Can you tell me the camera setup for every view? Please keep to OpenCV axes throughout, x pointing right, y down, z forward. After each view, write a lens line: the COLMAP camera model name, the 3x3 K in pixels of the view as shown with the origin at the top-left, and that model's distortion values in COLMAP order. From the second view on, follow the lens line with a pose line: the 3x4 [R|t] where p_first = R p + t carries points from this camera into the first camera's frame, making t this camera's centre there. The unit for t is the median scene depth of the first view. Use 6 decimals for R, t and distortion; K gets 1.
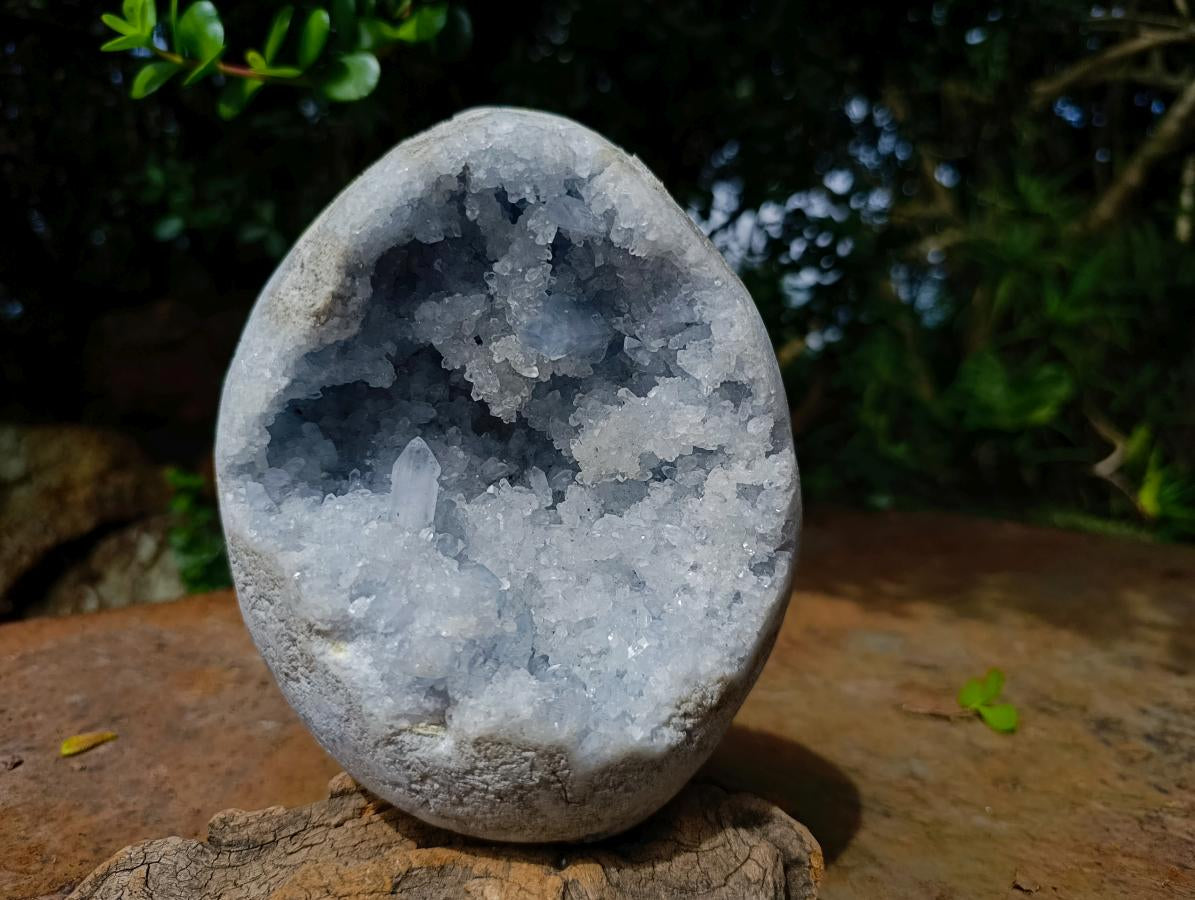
lens RADIAL K [[778.1, 0, 576.0], [0, 778.1, 446.7], [0, 0, 1]] dist [0.003490, -0.000646]
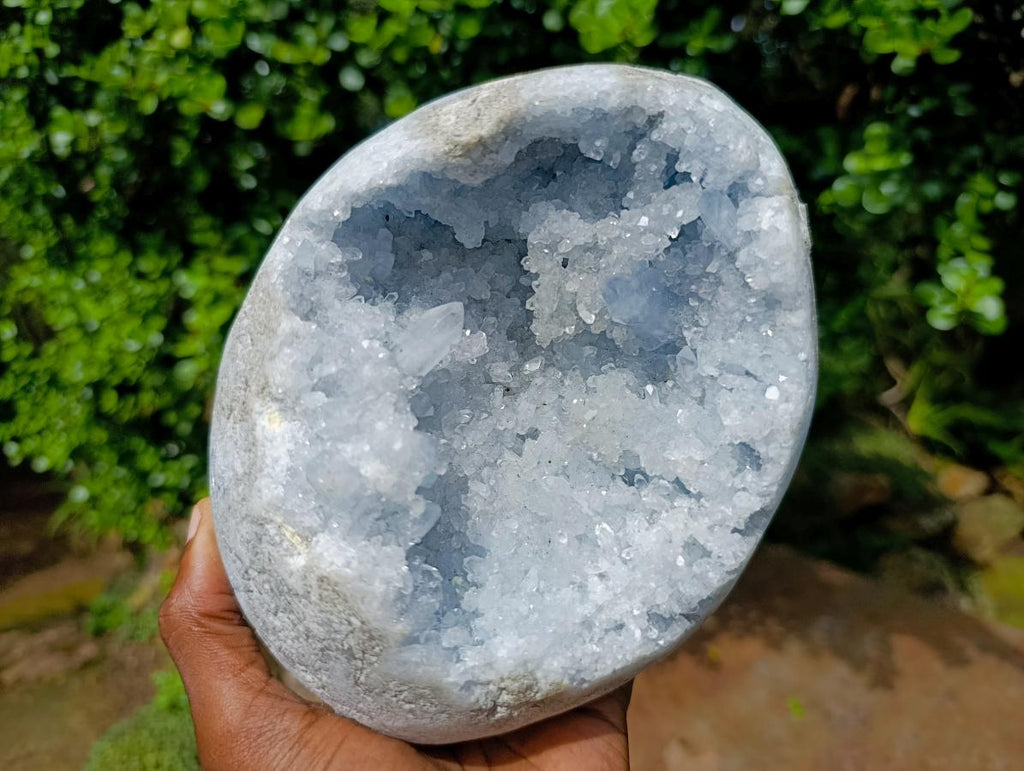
lens RADIAL K [[684.0, 0, 507.6], [0, 684.0, 367.3], [0, 0, 1]] dist [-0.020498, -0.001286]
pose [[0.791548, 0.601921, -0.105558, -0.009047], [-0.604999, 0.796218, 0.003549, 0.016396], [0.086183, 0.061053, 0.994407, 0.124015]]
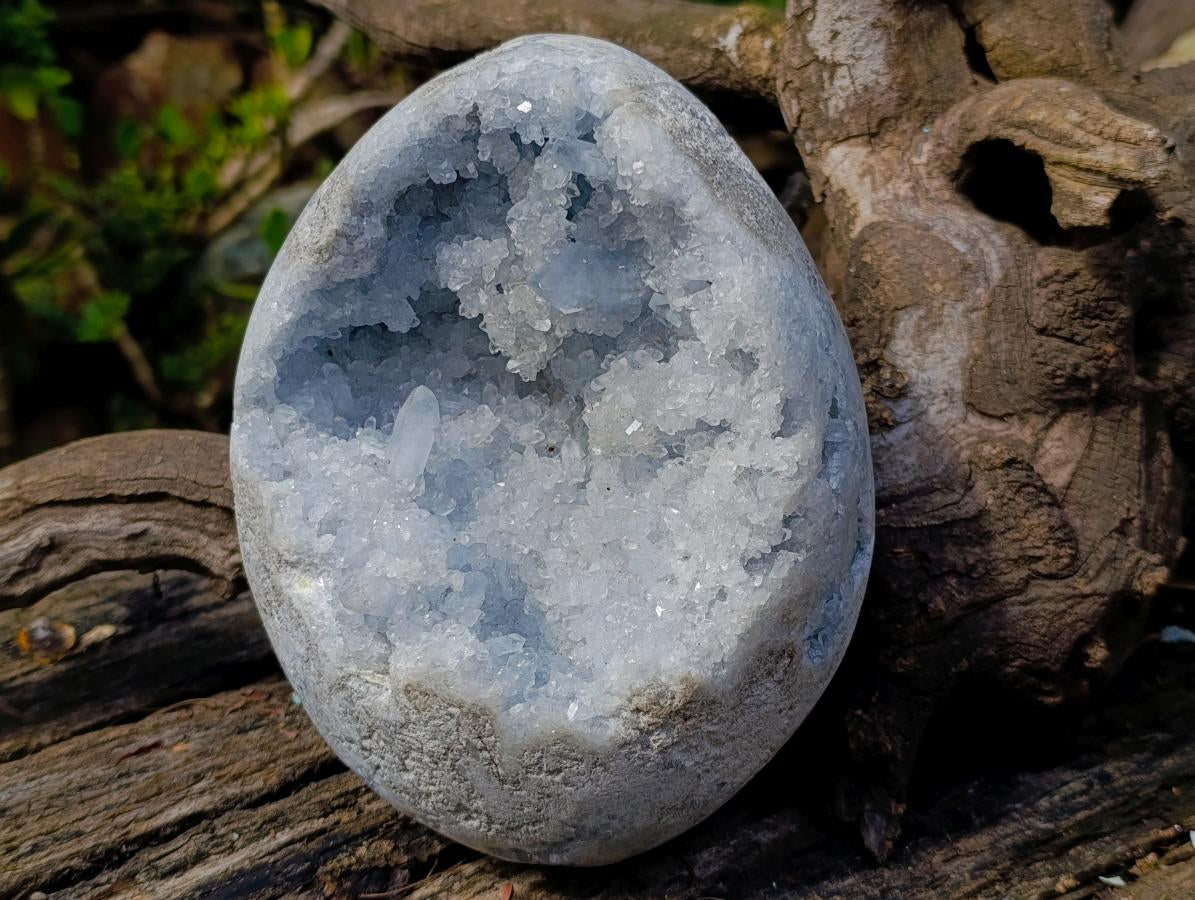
lens RADIAL K [[1381.0, 0, 598.6], [0, 1381.0, 432.4], [0, 0, 1]] dist [0.158557, 0.002392]
pose [[0.937449, 0.089598, -0.336394, 0.590022], [-0.102855, 0.994458, -0.021760, 0.061283], [0.332580, 0.054999, 0.941470, -0.530483]]
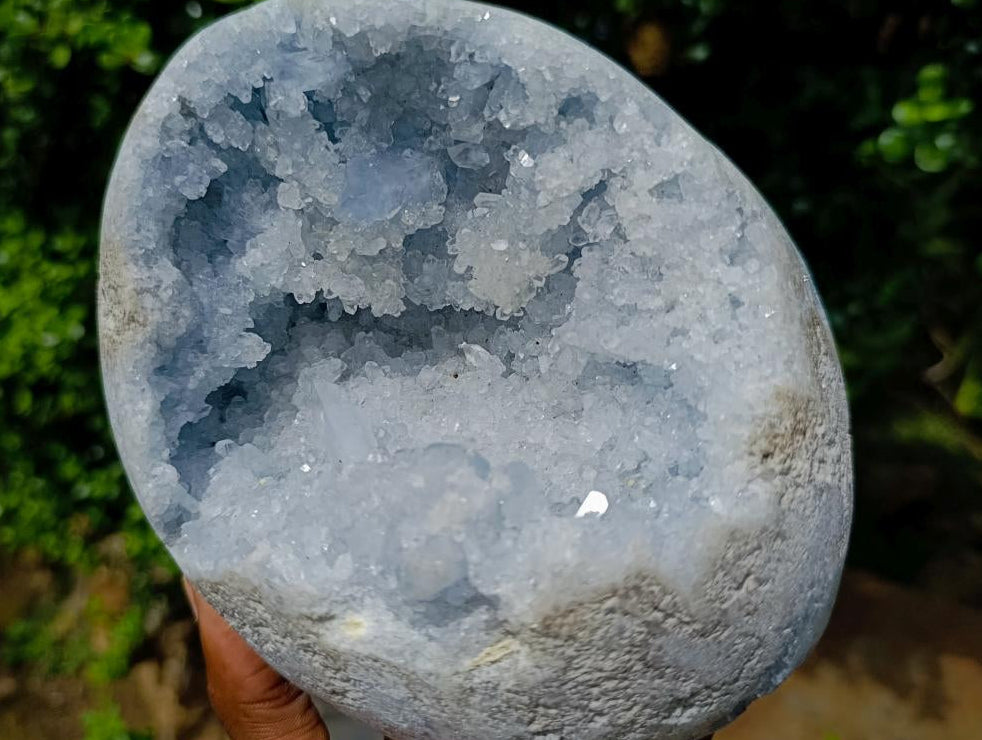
lens RADIAL K [[800.1, 0, 464.4], [0, 800.1, 367.2], [0, 0, 1]] dist [-0.009989, -0.003285]
pose [[0.798334, -0.587798, -0.130980, 0.057831], [0.566249, 0.806724, -0.168995, 0.229991], [0.205000, 0.060748, 0.976875, 0.162445]]
